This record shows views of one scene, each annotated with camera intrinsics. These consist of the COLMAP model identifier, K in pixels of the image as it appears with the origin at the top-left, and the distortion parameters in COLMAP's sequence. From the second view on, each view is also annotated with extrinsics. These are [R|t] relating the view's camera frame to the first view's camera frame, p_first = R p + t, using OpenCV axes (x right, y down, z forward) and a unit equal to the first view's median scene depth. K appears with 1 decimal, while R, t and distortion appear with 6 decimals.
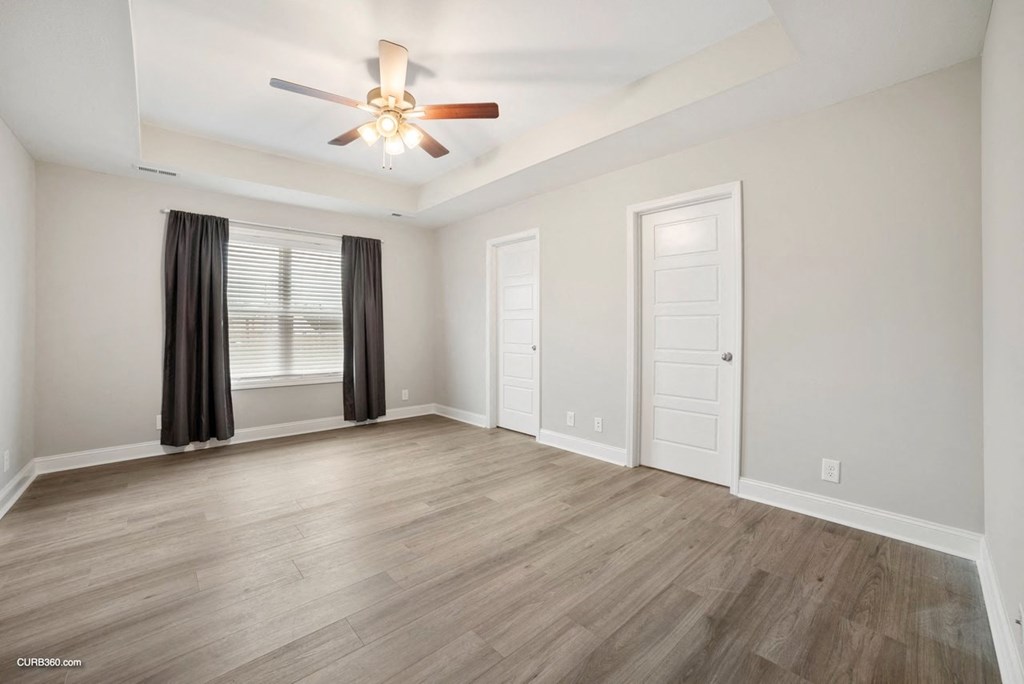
lens RADIAL K [[418.3, 0, 516.7], [0, 418.3, 329.0], [0, 0, 1]] dist [-0.098466, 0.033165]
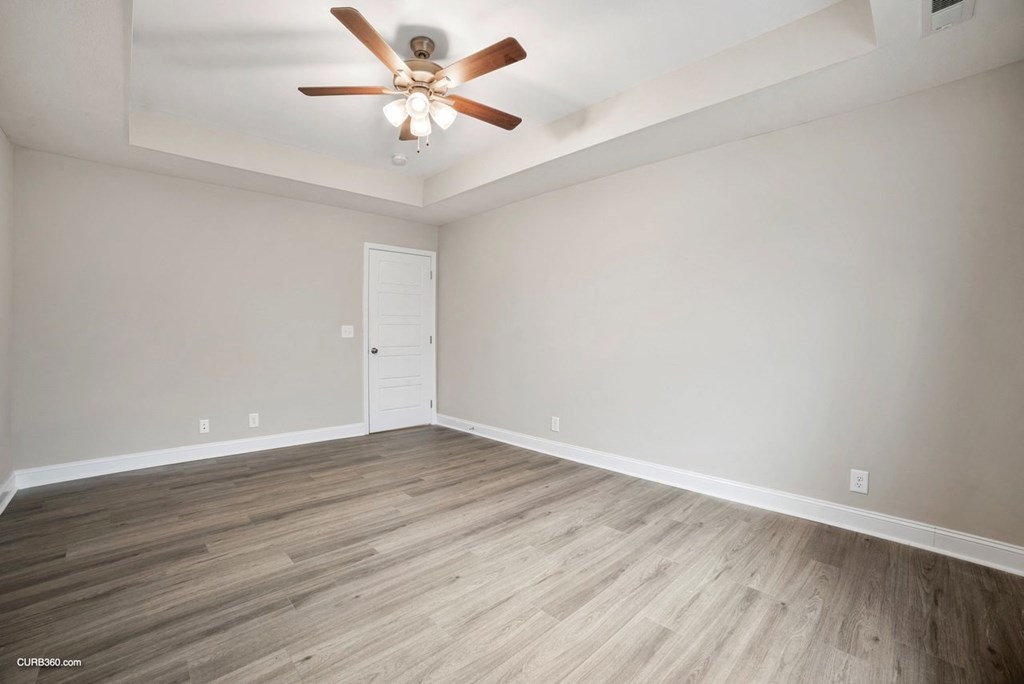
lens RADIAL K [[418.3, 0, 516.7], [0, 418.3, 329.0], [0, 0, 1]] dist [-0.098466, 0.033165]
pose [[-0.999010, -0.002376, -0.044426, -0.309840], [-0.001958, 0.999953, -0.009461, -0.002470], [0.044446, -0.009364, -0.998968, 1.218004]]
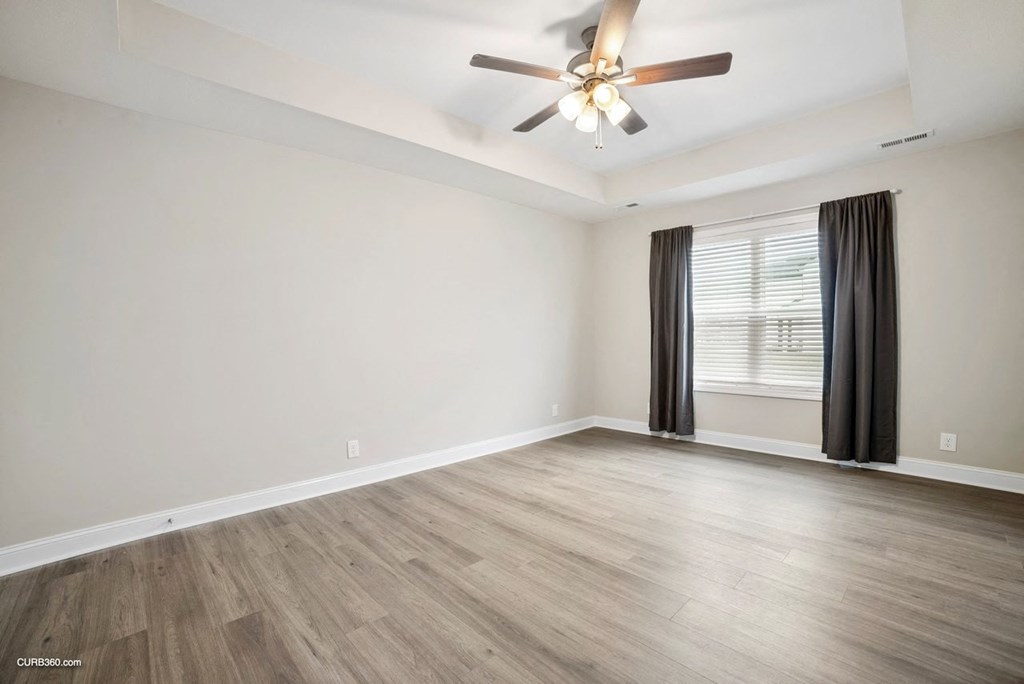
lens RADIAL K [[435.3, 0, 512.0], [0, 435.3, 342.0], [0, 0, 1]] dist [-0.068649, 0.000235]
pose [[0.010696, 0.021310, -0.999716, 0.391933], [0.012403, 0.999693, 0.021442, -0.003192], [0.999866, -0.012629, 0.010428, 0.514153]]
